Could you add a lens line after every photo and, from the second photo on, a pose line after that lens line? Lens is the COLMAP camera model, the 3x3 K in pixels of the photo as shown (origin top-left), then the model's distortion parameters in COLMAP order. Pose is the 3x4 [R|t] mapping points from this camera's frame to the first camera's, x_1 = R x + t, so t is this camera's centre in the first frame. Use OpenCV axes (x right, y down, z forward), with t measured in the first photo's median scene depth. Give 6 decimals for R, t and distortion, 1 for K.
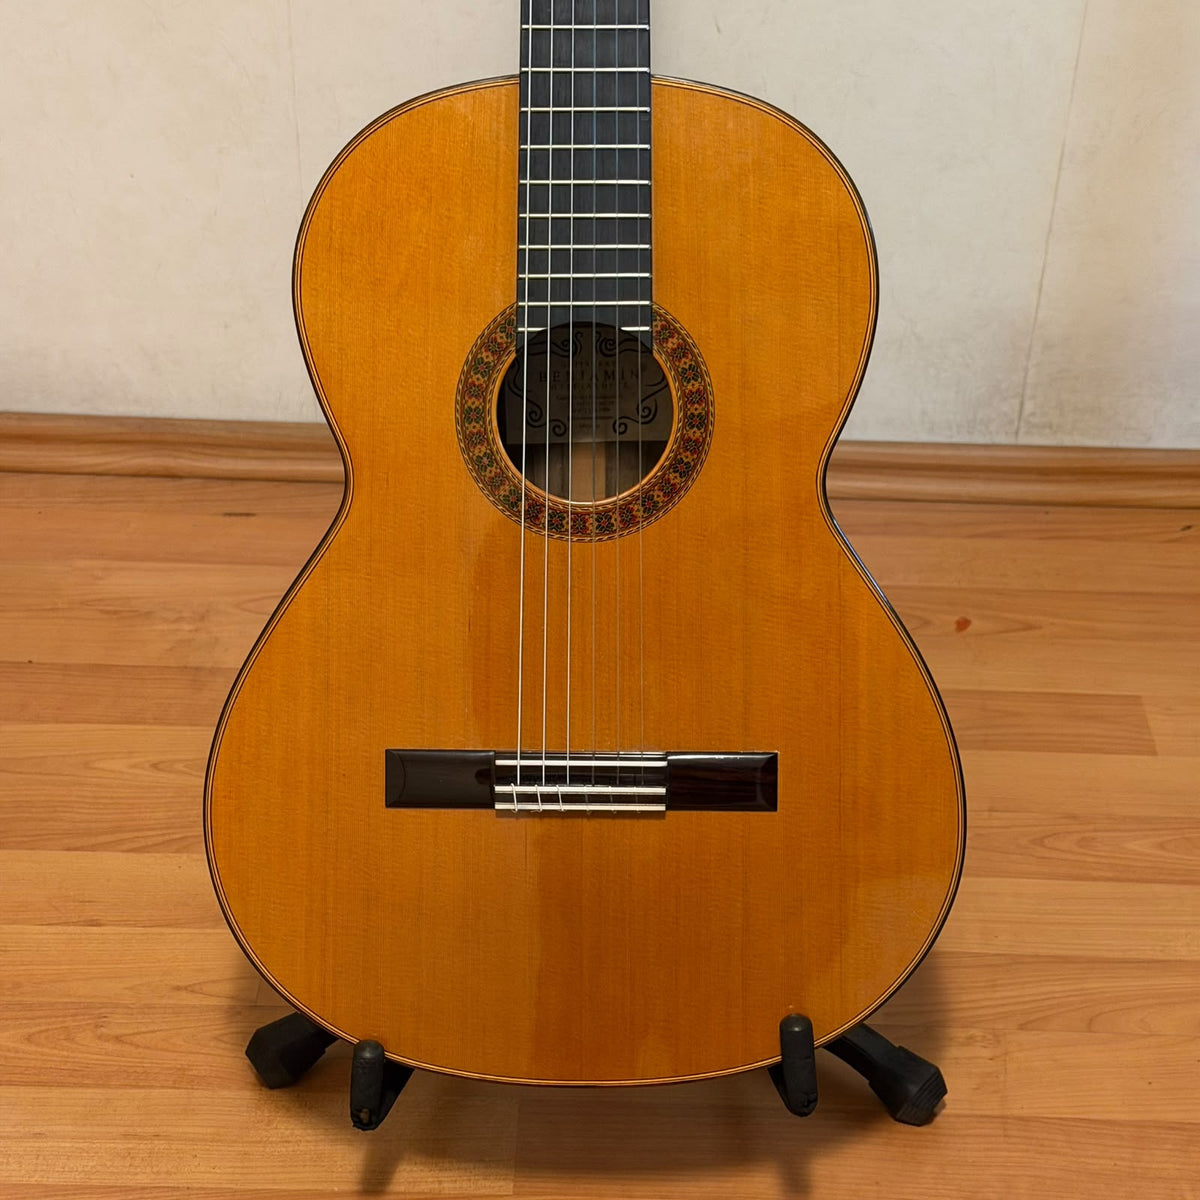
lens RADIAL K [[2219.3, 0, 605.9], [0, 2219.3, 604.0], [0, 0, 1]] dist [-0.005181, 0.000000]
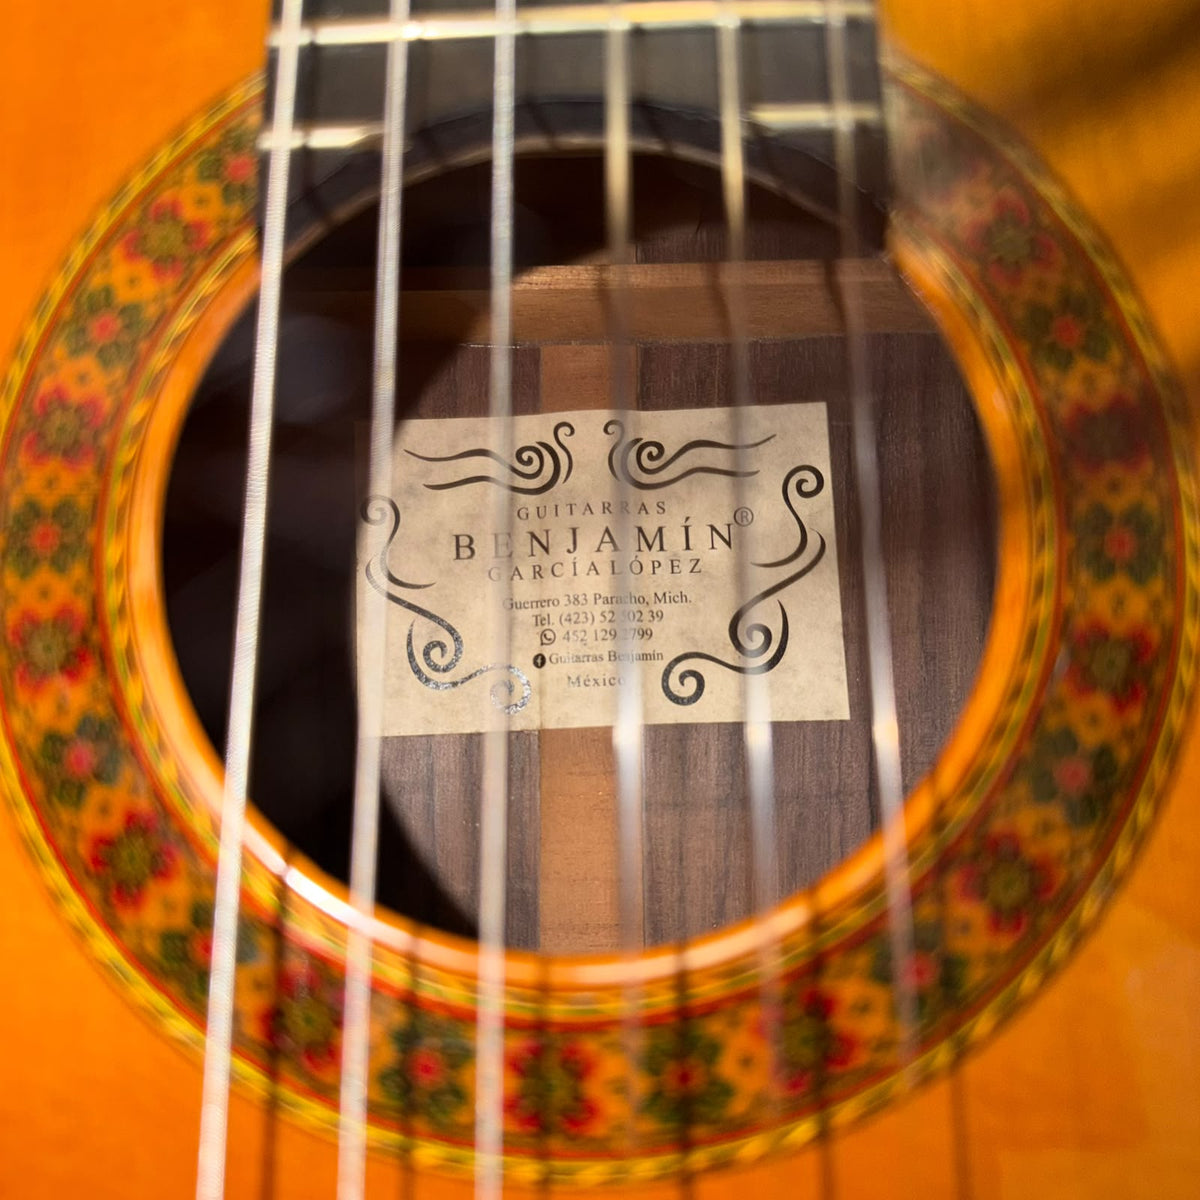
lens RADIAL K [[1240.7, 0, 599.2], [0, 1240.7, 595.9], [0, 0, 1]] dist [-0.049101, 0.000000]
pose [[0.999928, -0.011989, 0.000037, -0.007359], [0.011646, 0.970605, -0.240397, -0.051208], [0.002846, 0.240380, 0.970675, 0.889857]]
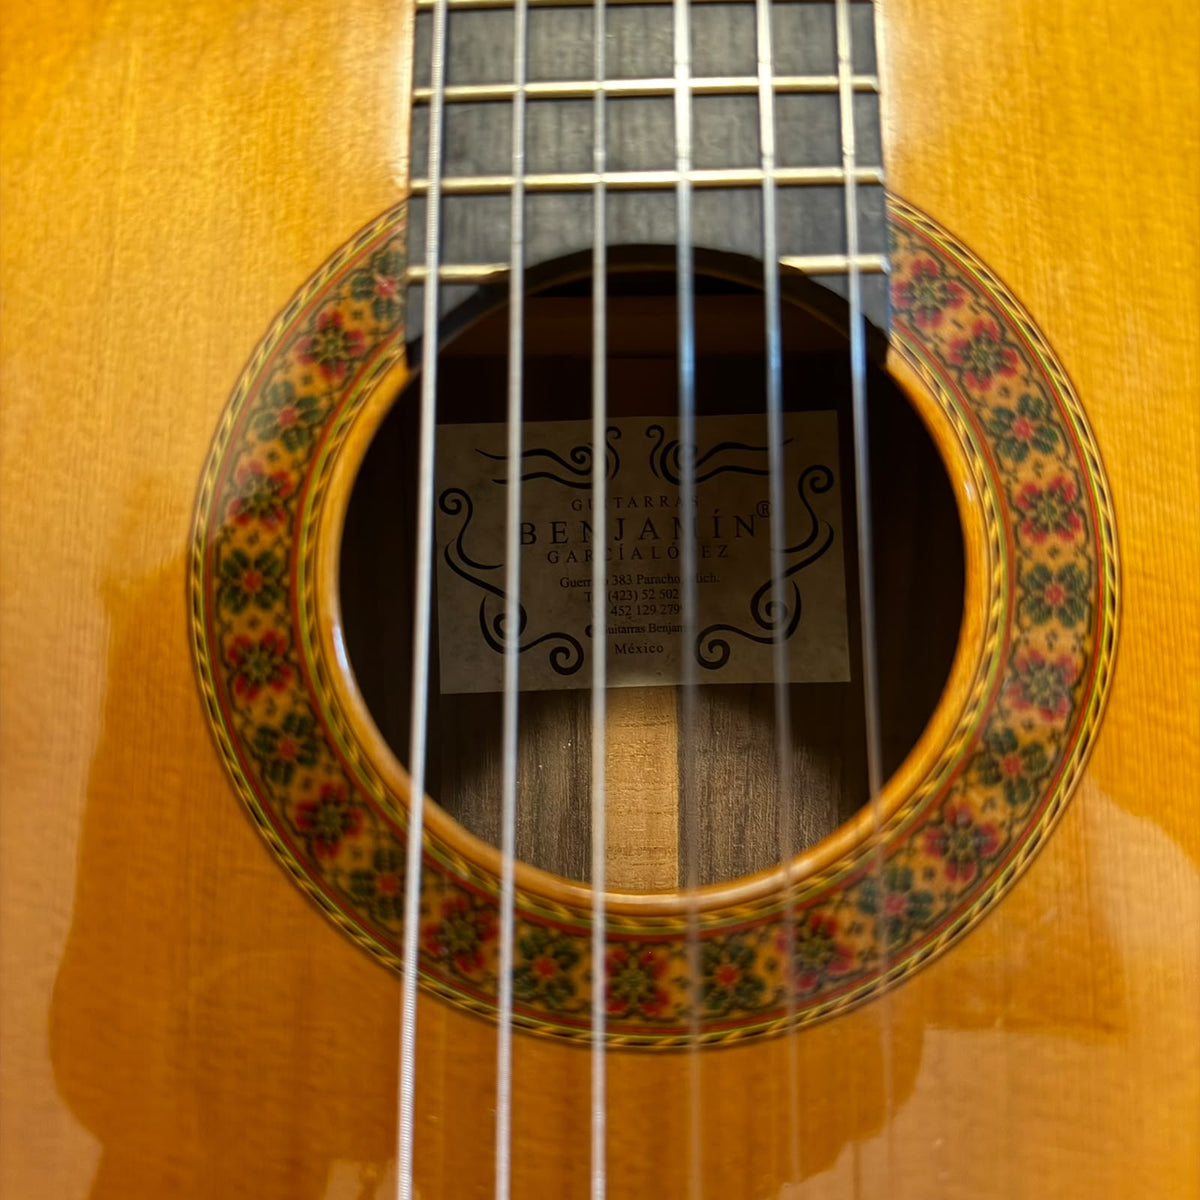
lens RADIAL K [[1240.8, 0, 601.6], [0, 1240.8, 606.1], [0, 0, 1]] dist [0.037912, 0.000000]
pose [[0.999978, -0.006014, -0.002651, -0.015082], [0.005531, 0.987938, -0.154752, -0.057431], [0.003550, 0.154734, 0.987950, 0.846370]]
